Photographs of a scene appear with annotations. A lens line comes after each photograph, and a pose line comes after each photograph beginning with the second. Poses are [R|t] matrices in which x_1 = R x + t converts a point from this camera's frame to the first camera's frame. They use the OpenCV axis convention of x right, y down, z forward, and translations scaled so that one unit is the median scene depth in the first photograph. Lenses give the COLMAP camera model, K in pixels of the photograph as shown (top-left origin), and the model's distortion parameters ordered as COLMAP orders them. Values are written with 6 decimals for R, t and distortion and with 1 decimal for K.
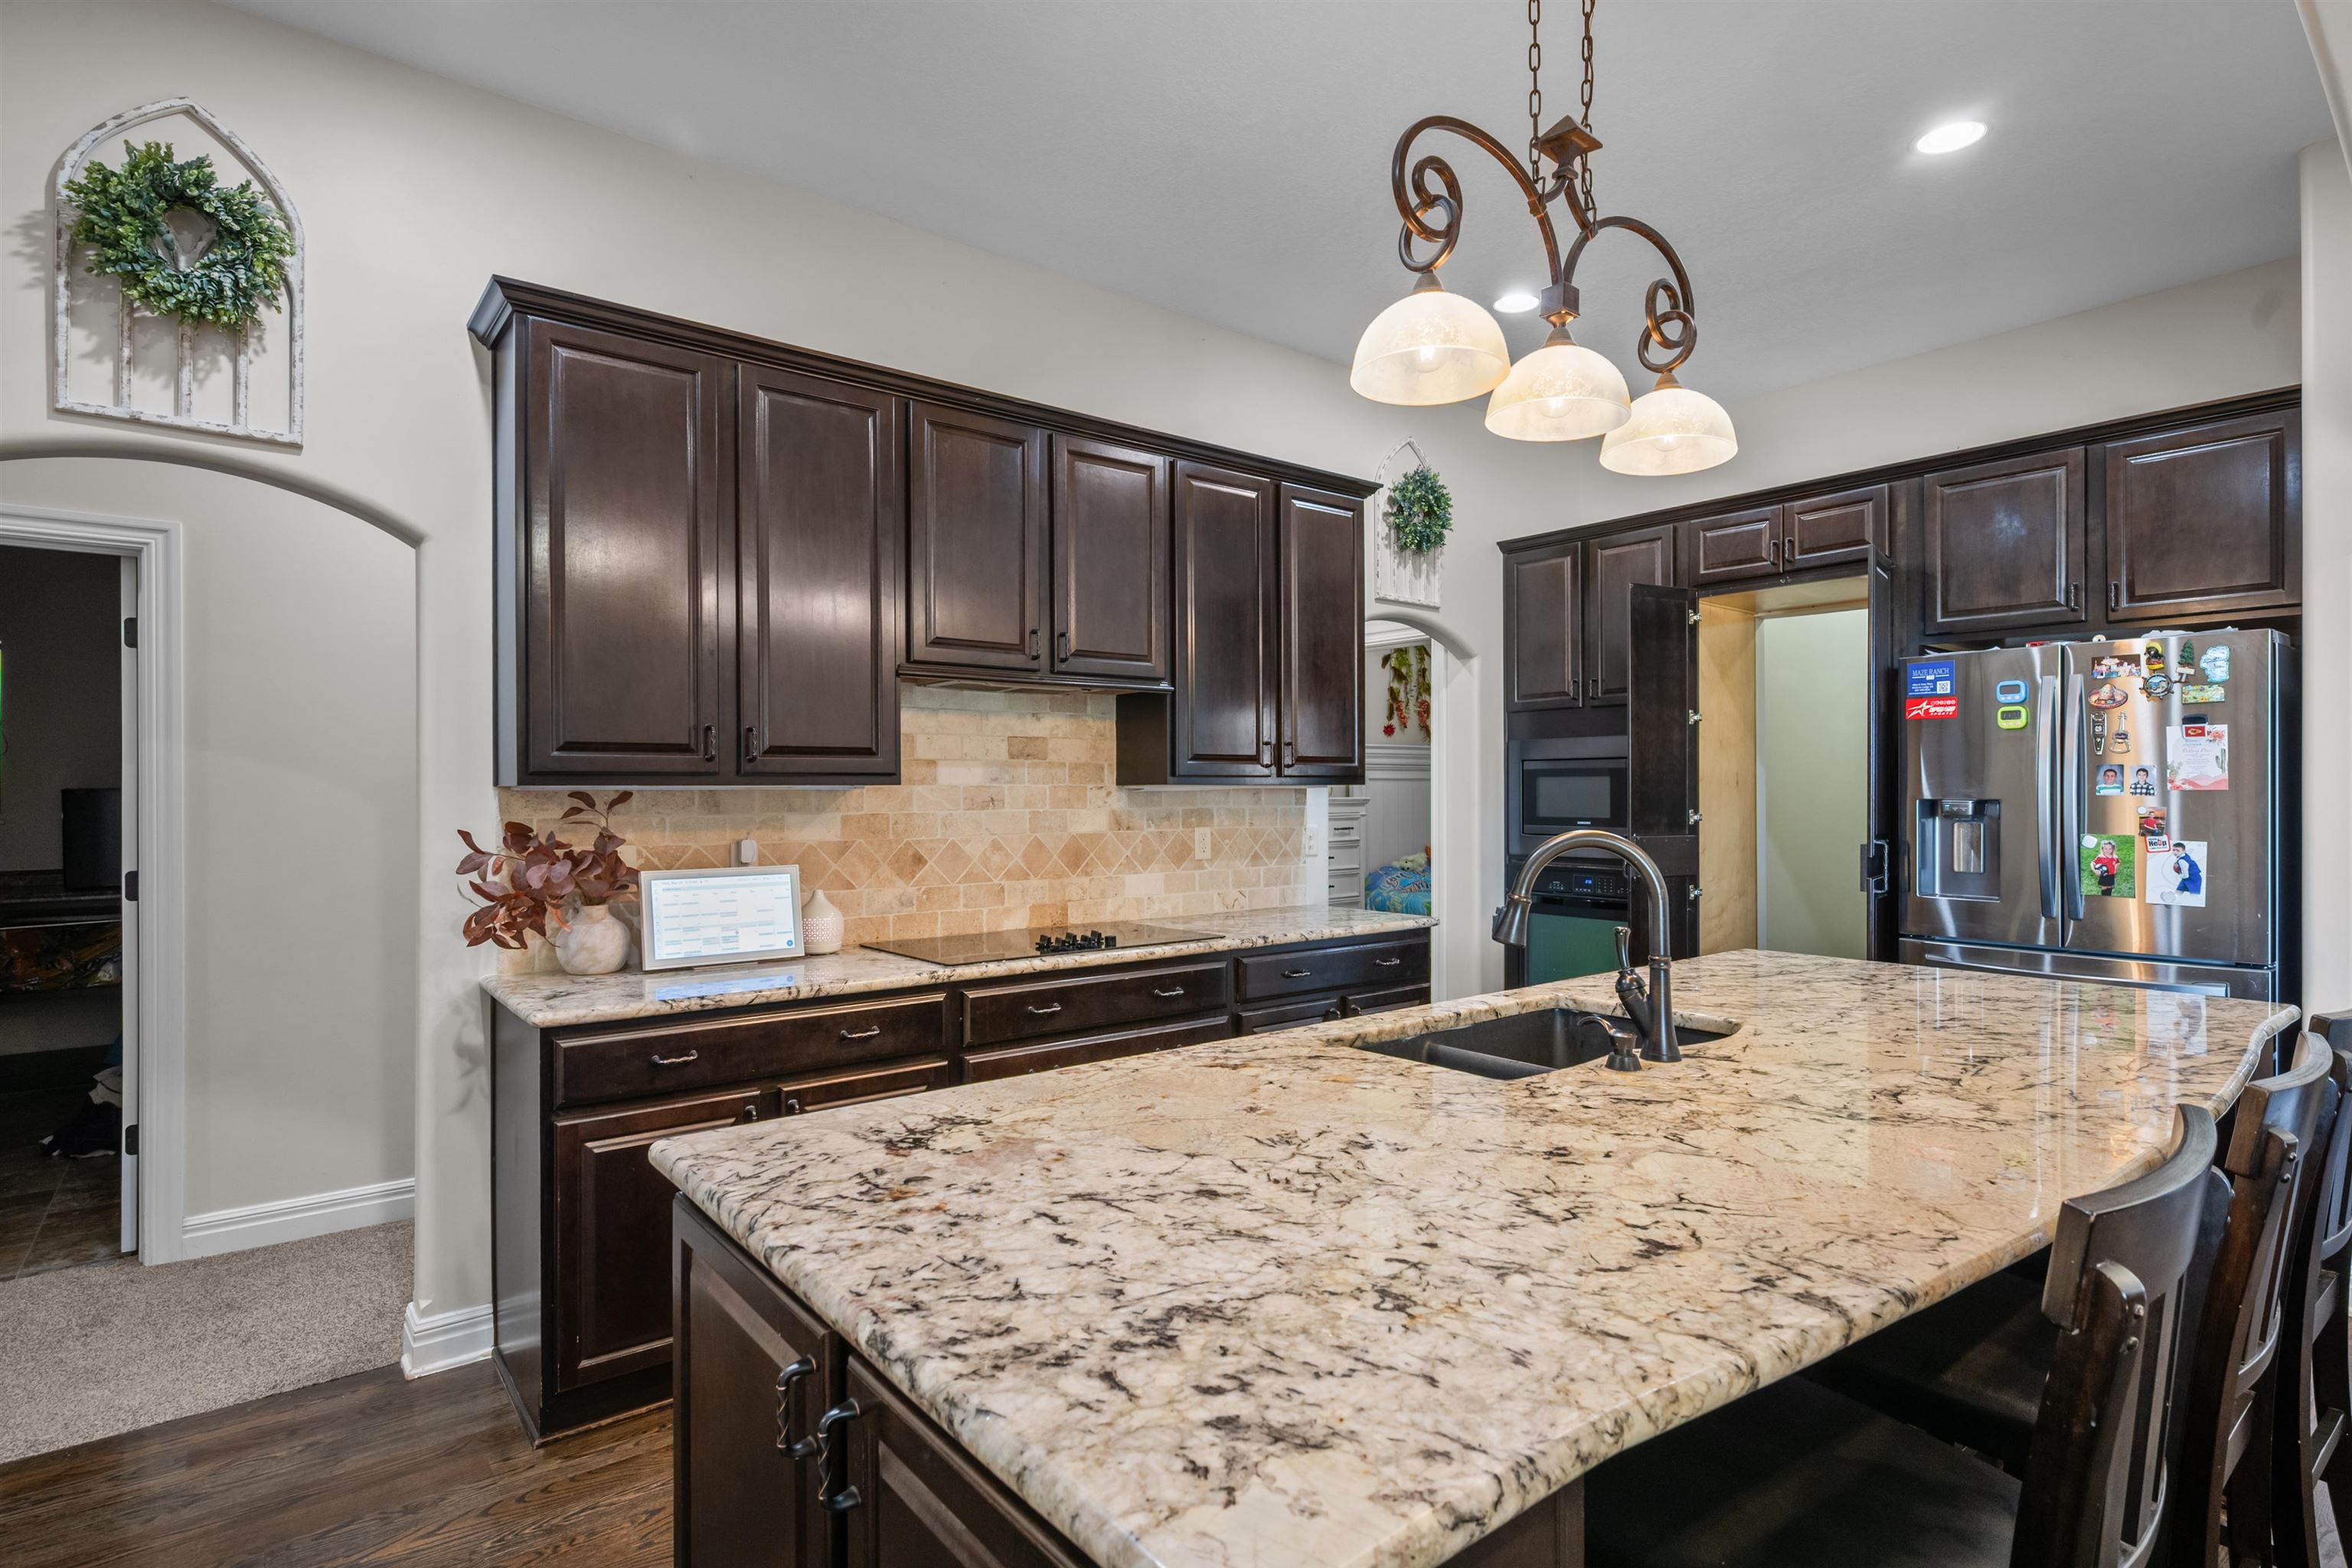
lens RADIAL K [[1175.1, 0, 1174.5], [0, 1175.1, 800.4], [0, 0, 1]] dist [0.000896, -0.000565]
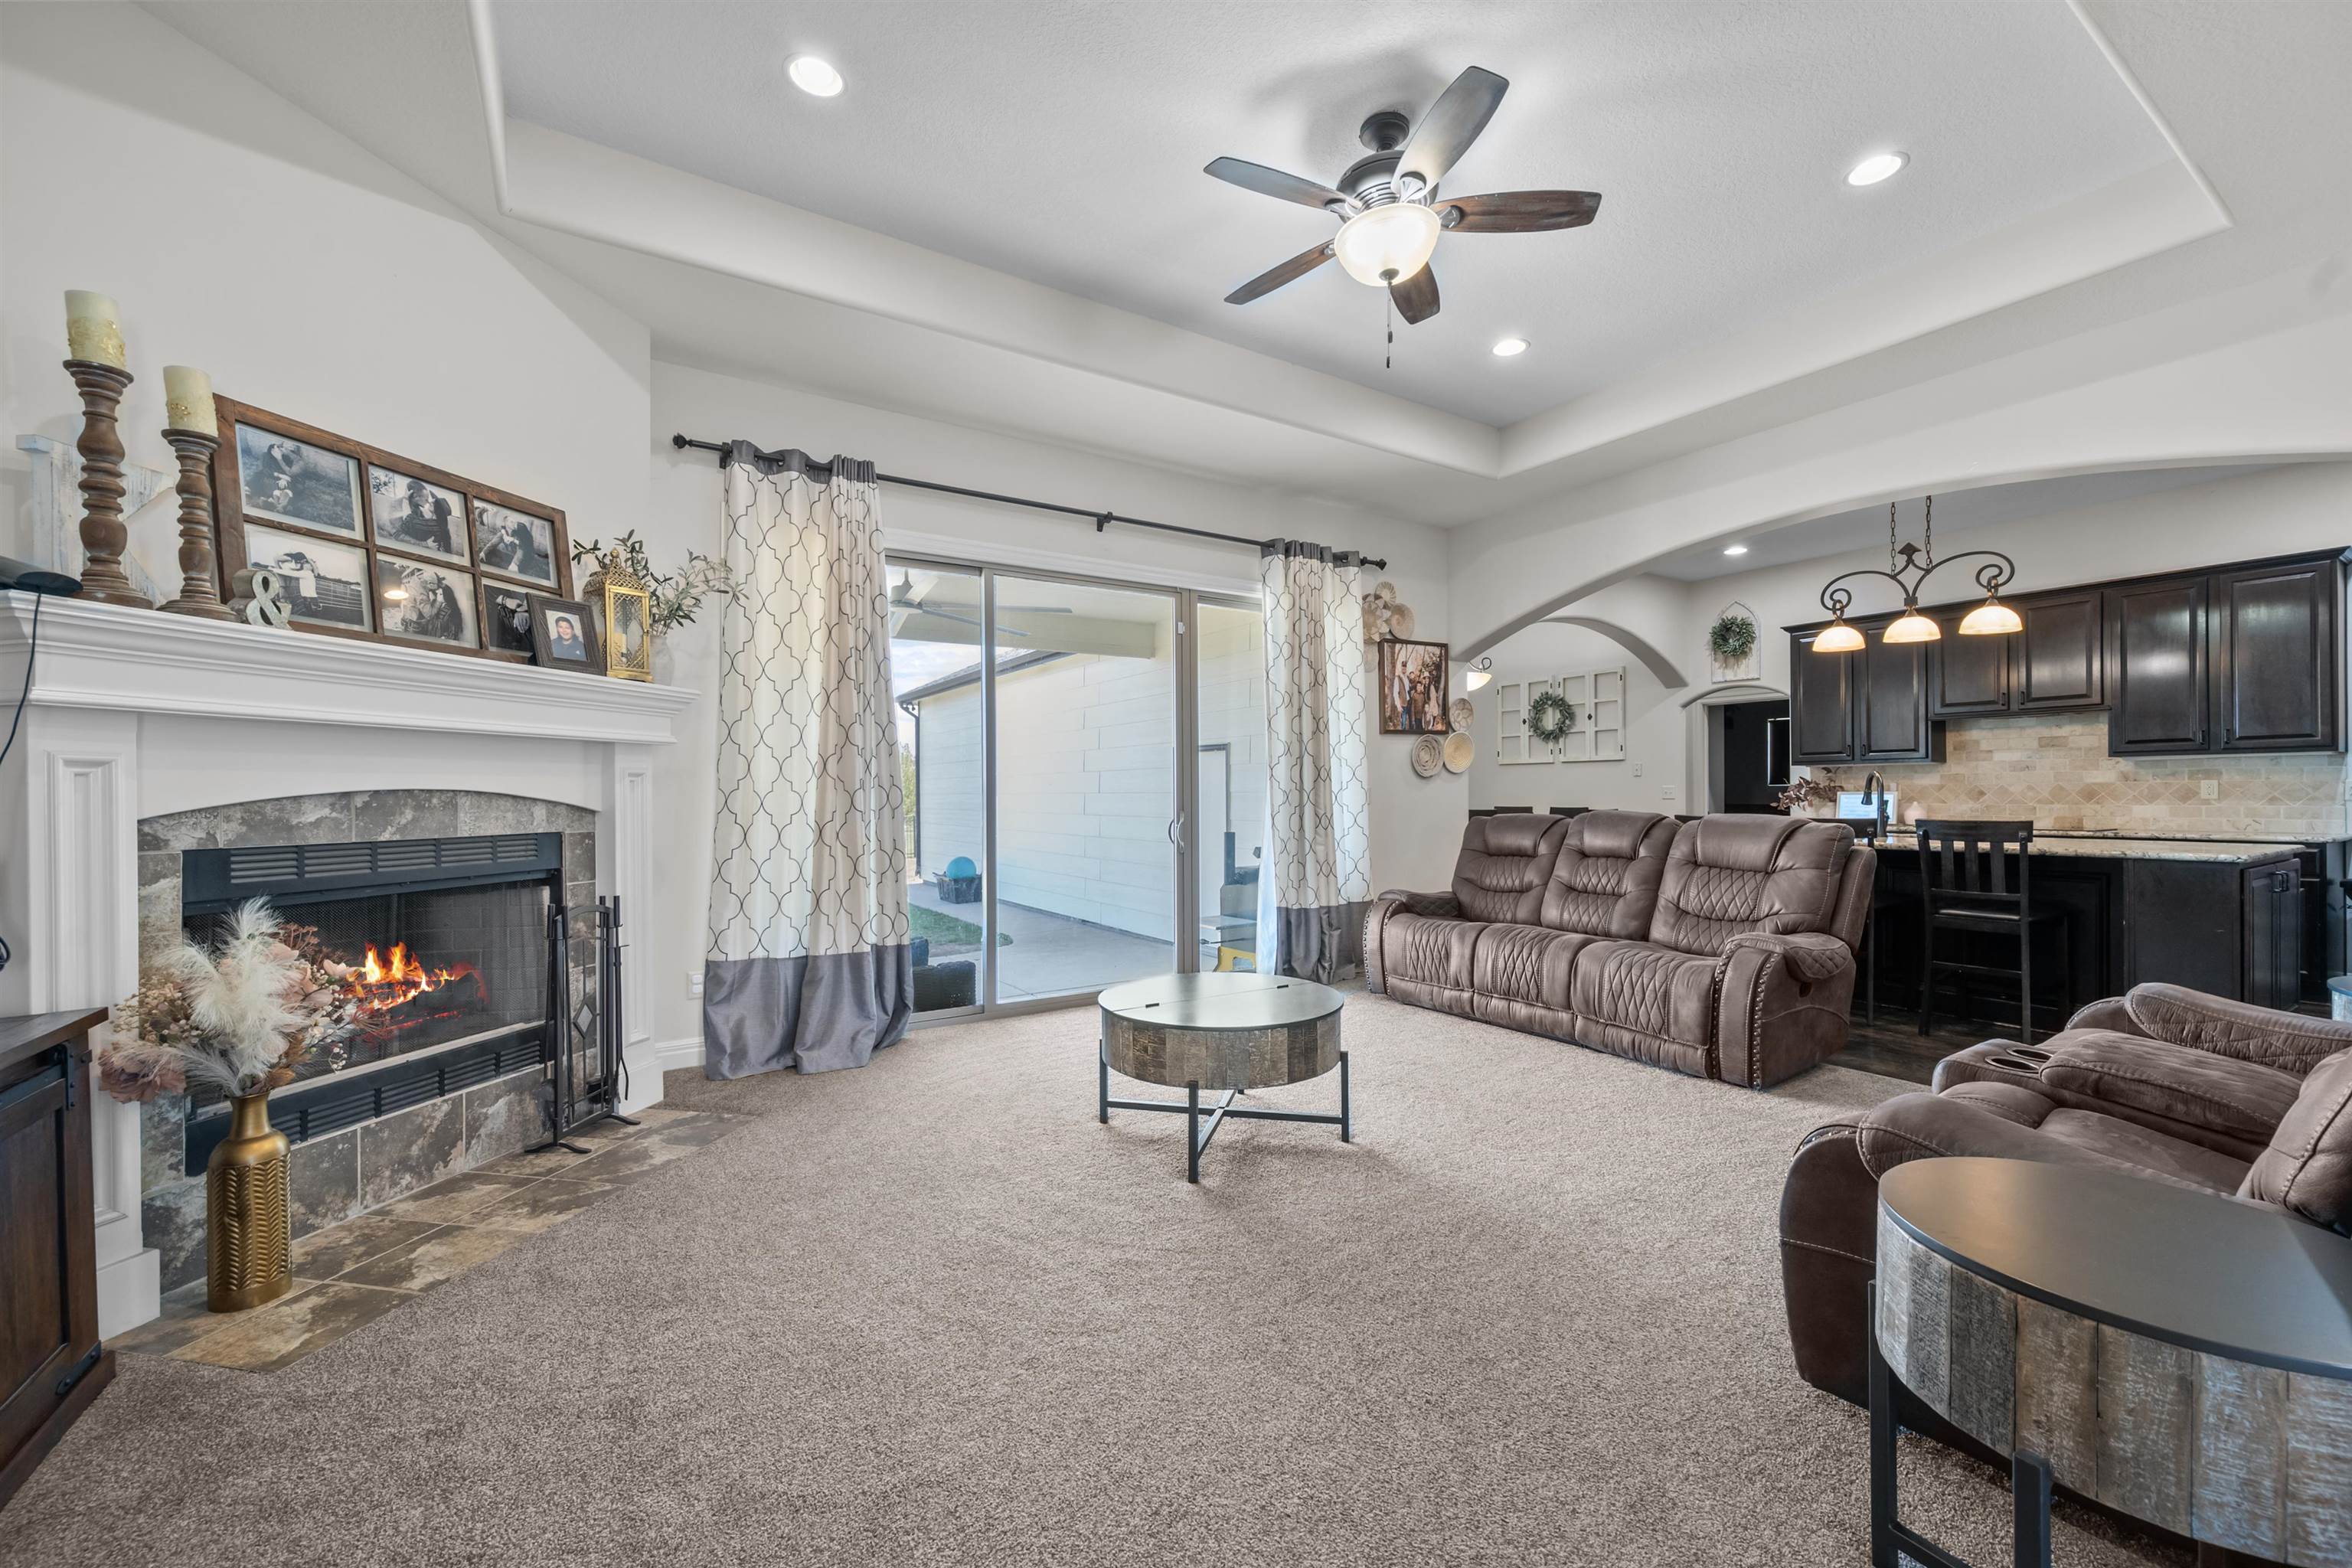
lens RADIAL K [[930.4, 0, 1186.6], [0, 930.4, 790.0], [0, 0, 1]] dist [0.000066, -0.000116]
pose [[-0.098430, 0.003222, -0.995139, 1.710147], [0.002630, 0.999992, 0.002977, 0.032980], [0.995141, -0.002324, -0.098438, -0.387356]]
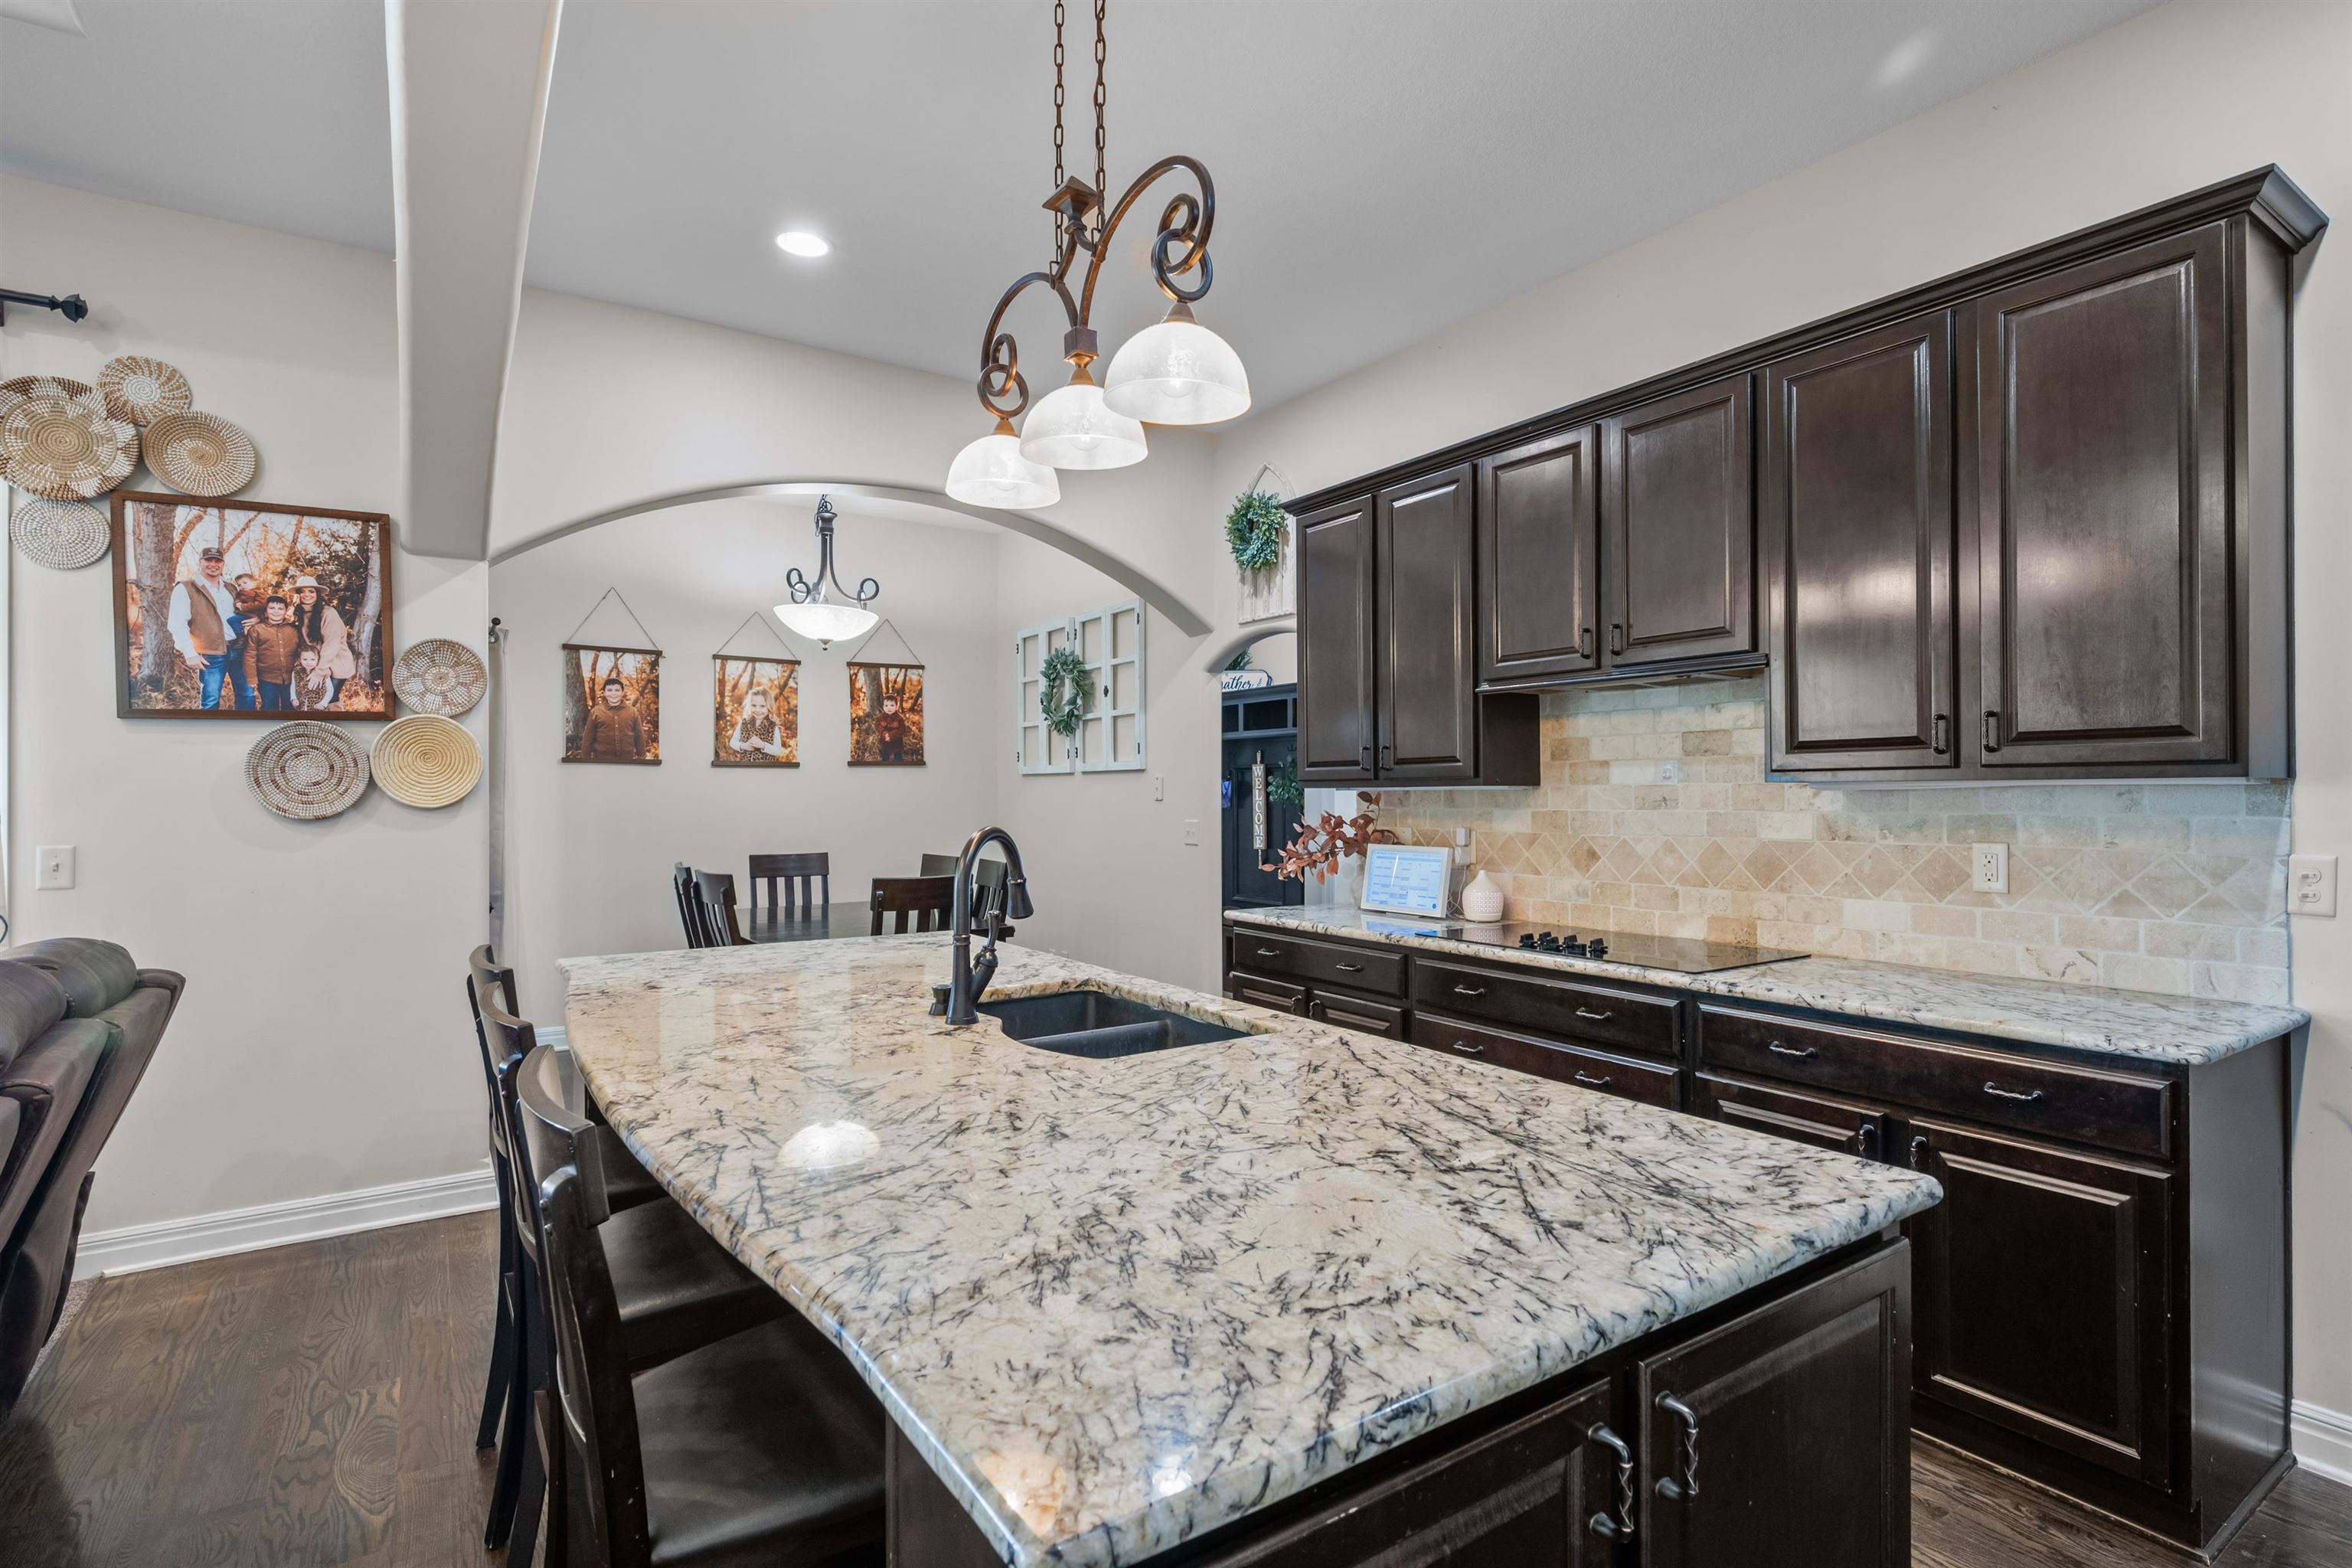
lens RADIAL K [[1135.1, 0, 1176.2], [0, 1135.1, 788.4], [0, 0, 1]] dist [0.000993, -0.000570]
pose [[-0.077603, 0.002532, -0.996981, 0.796159], [0.000287, 0.999997, 0.002517, -0.011896], [0.996984, -0.000091, -0.077603, 0.666090]]
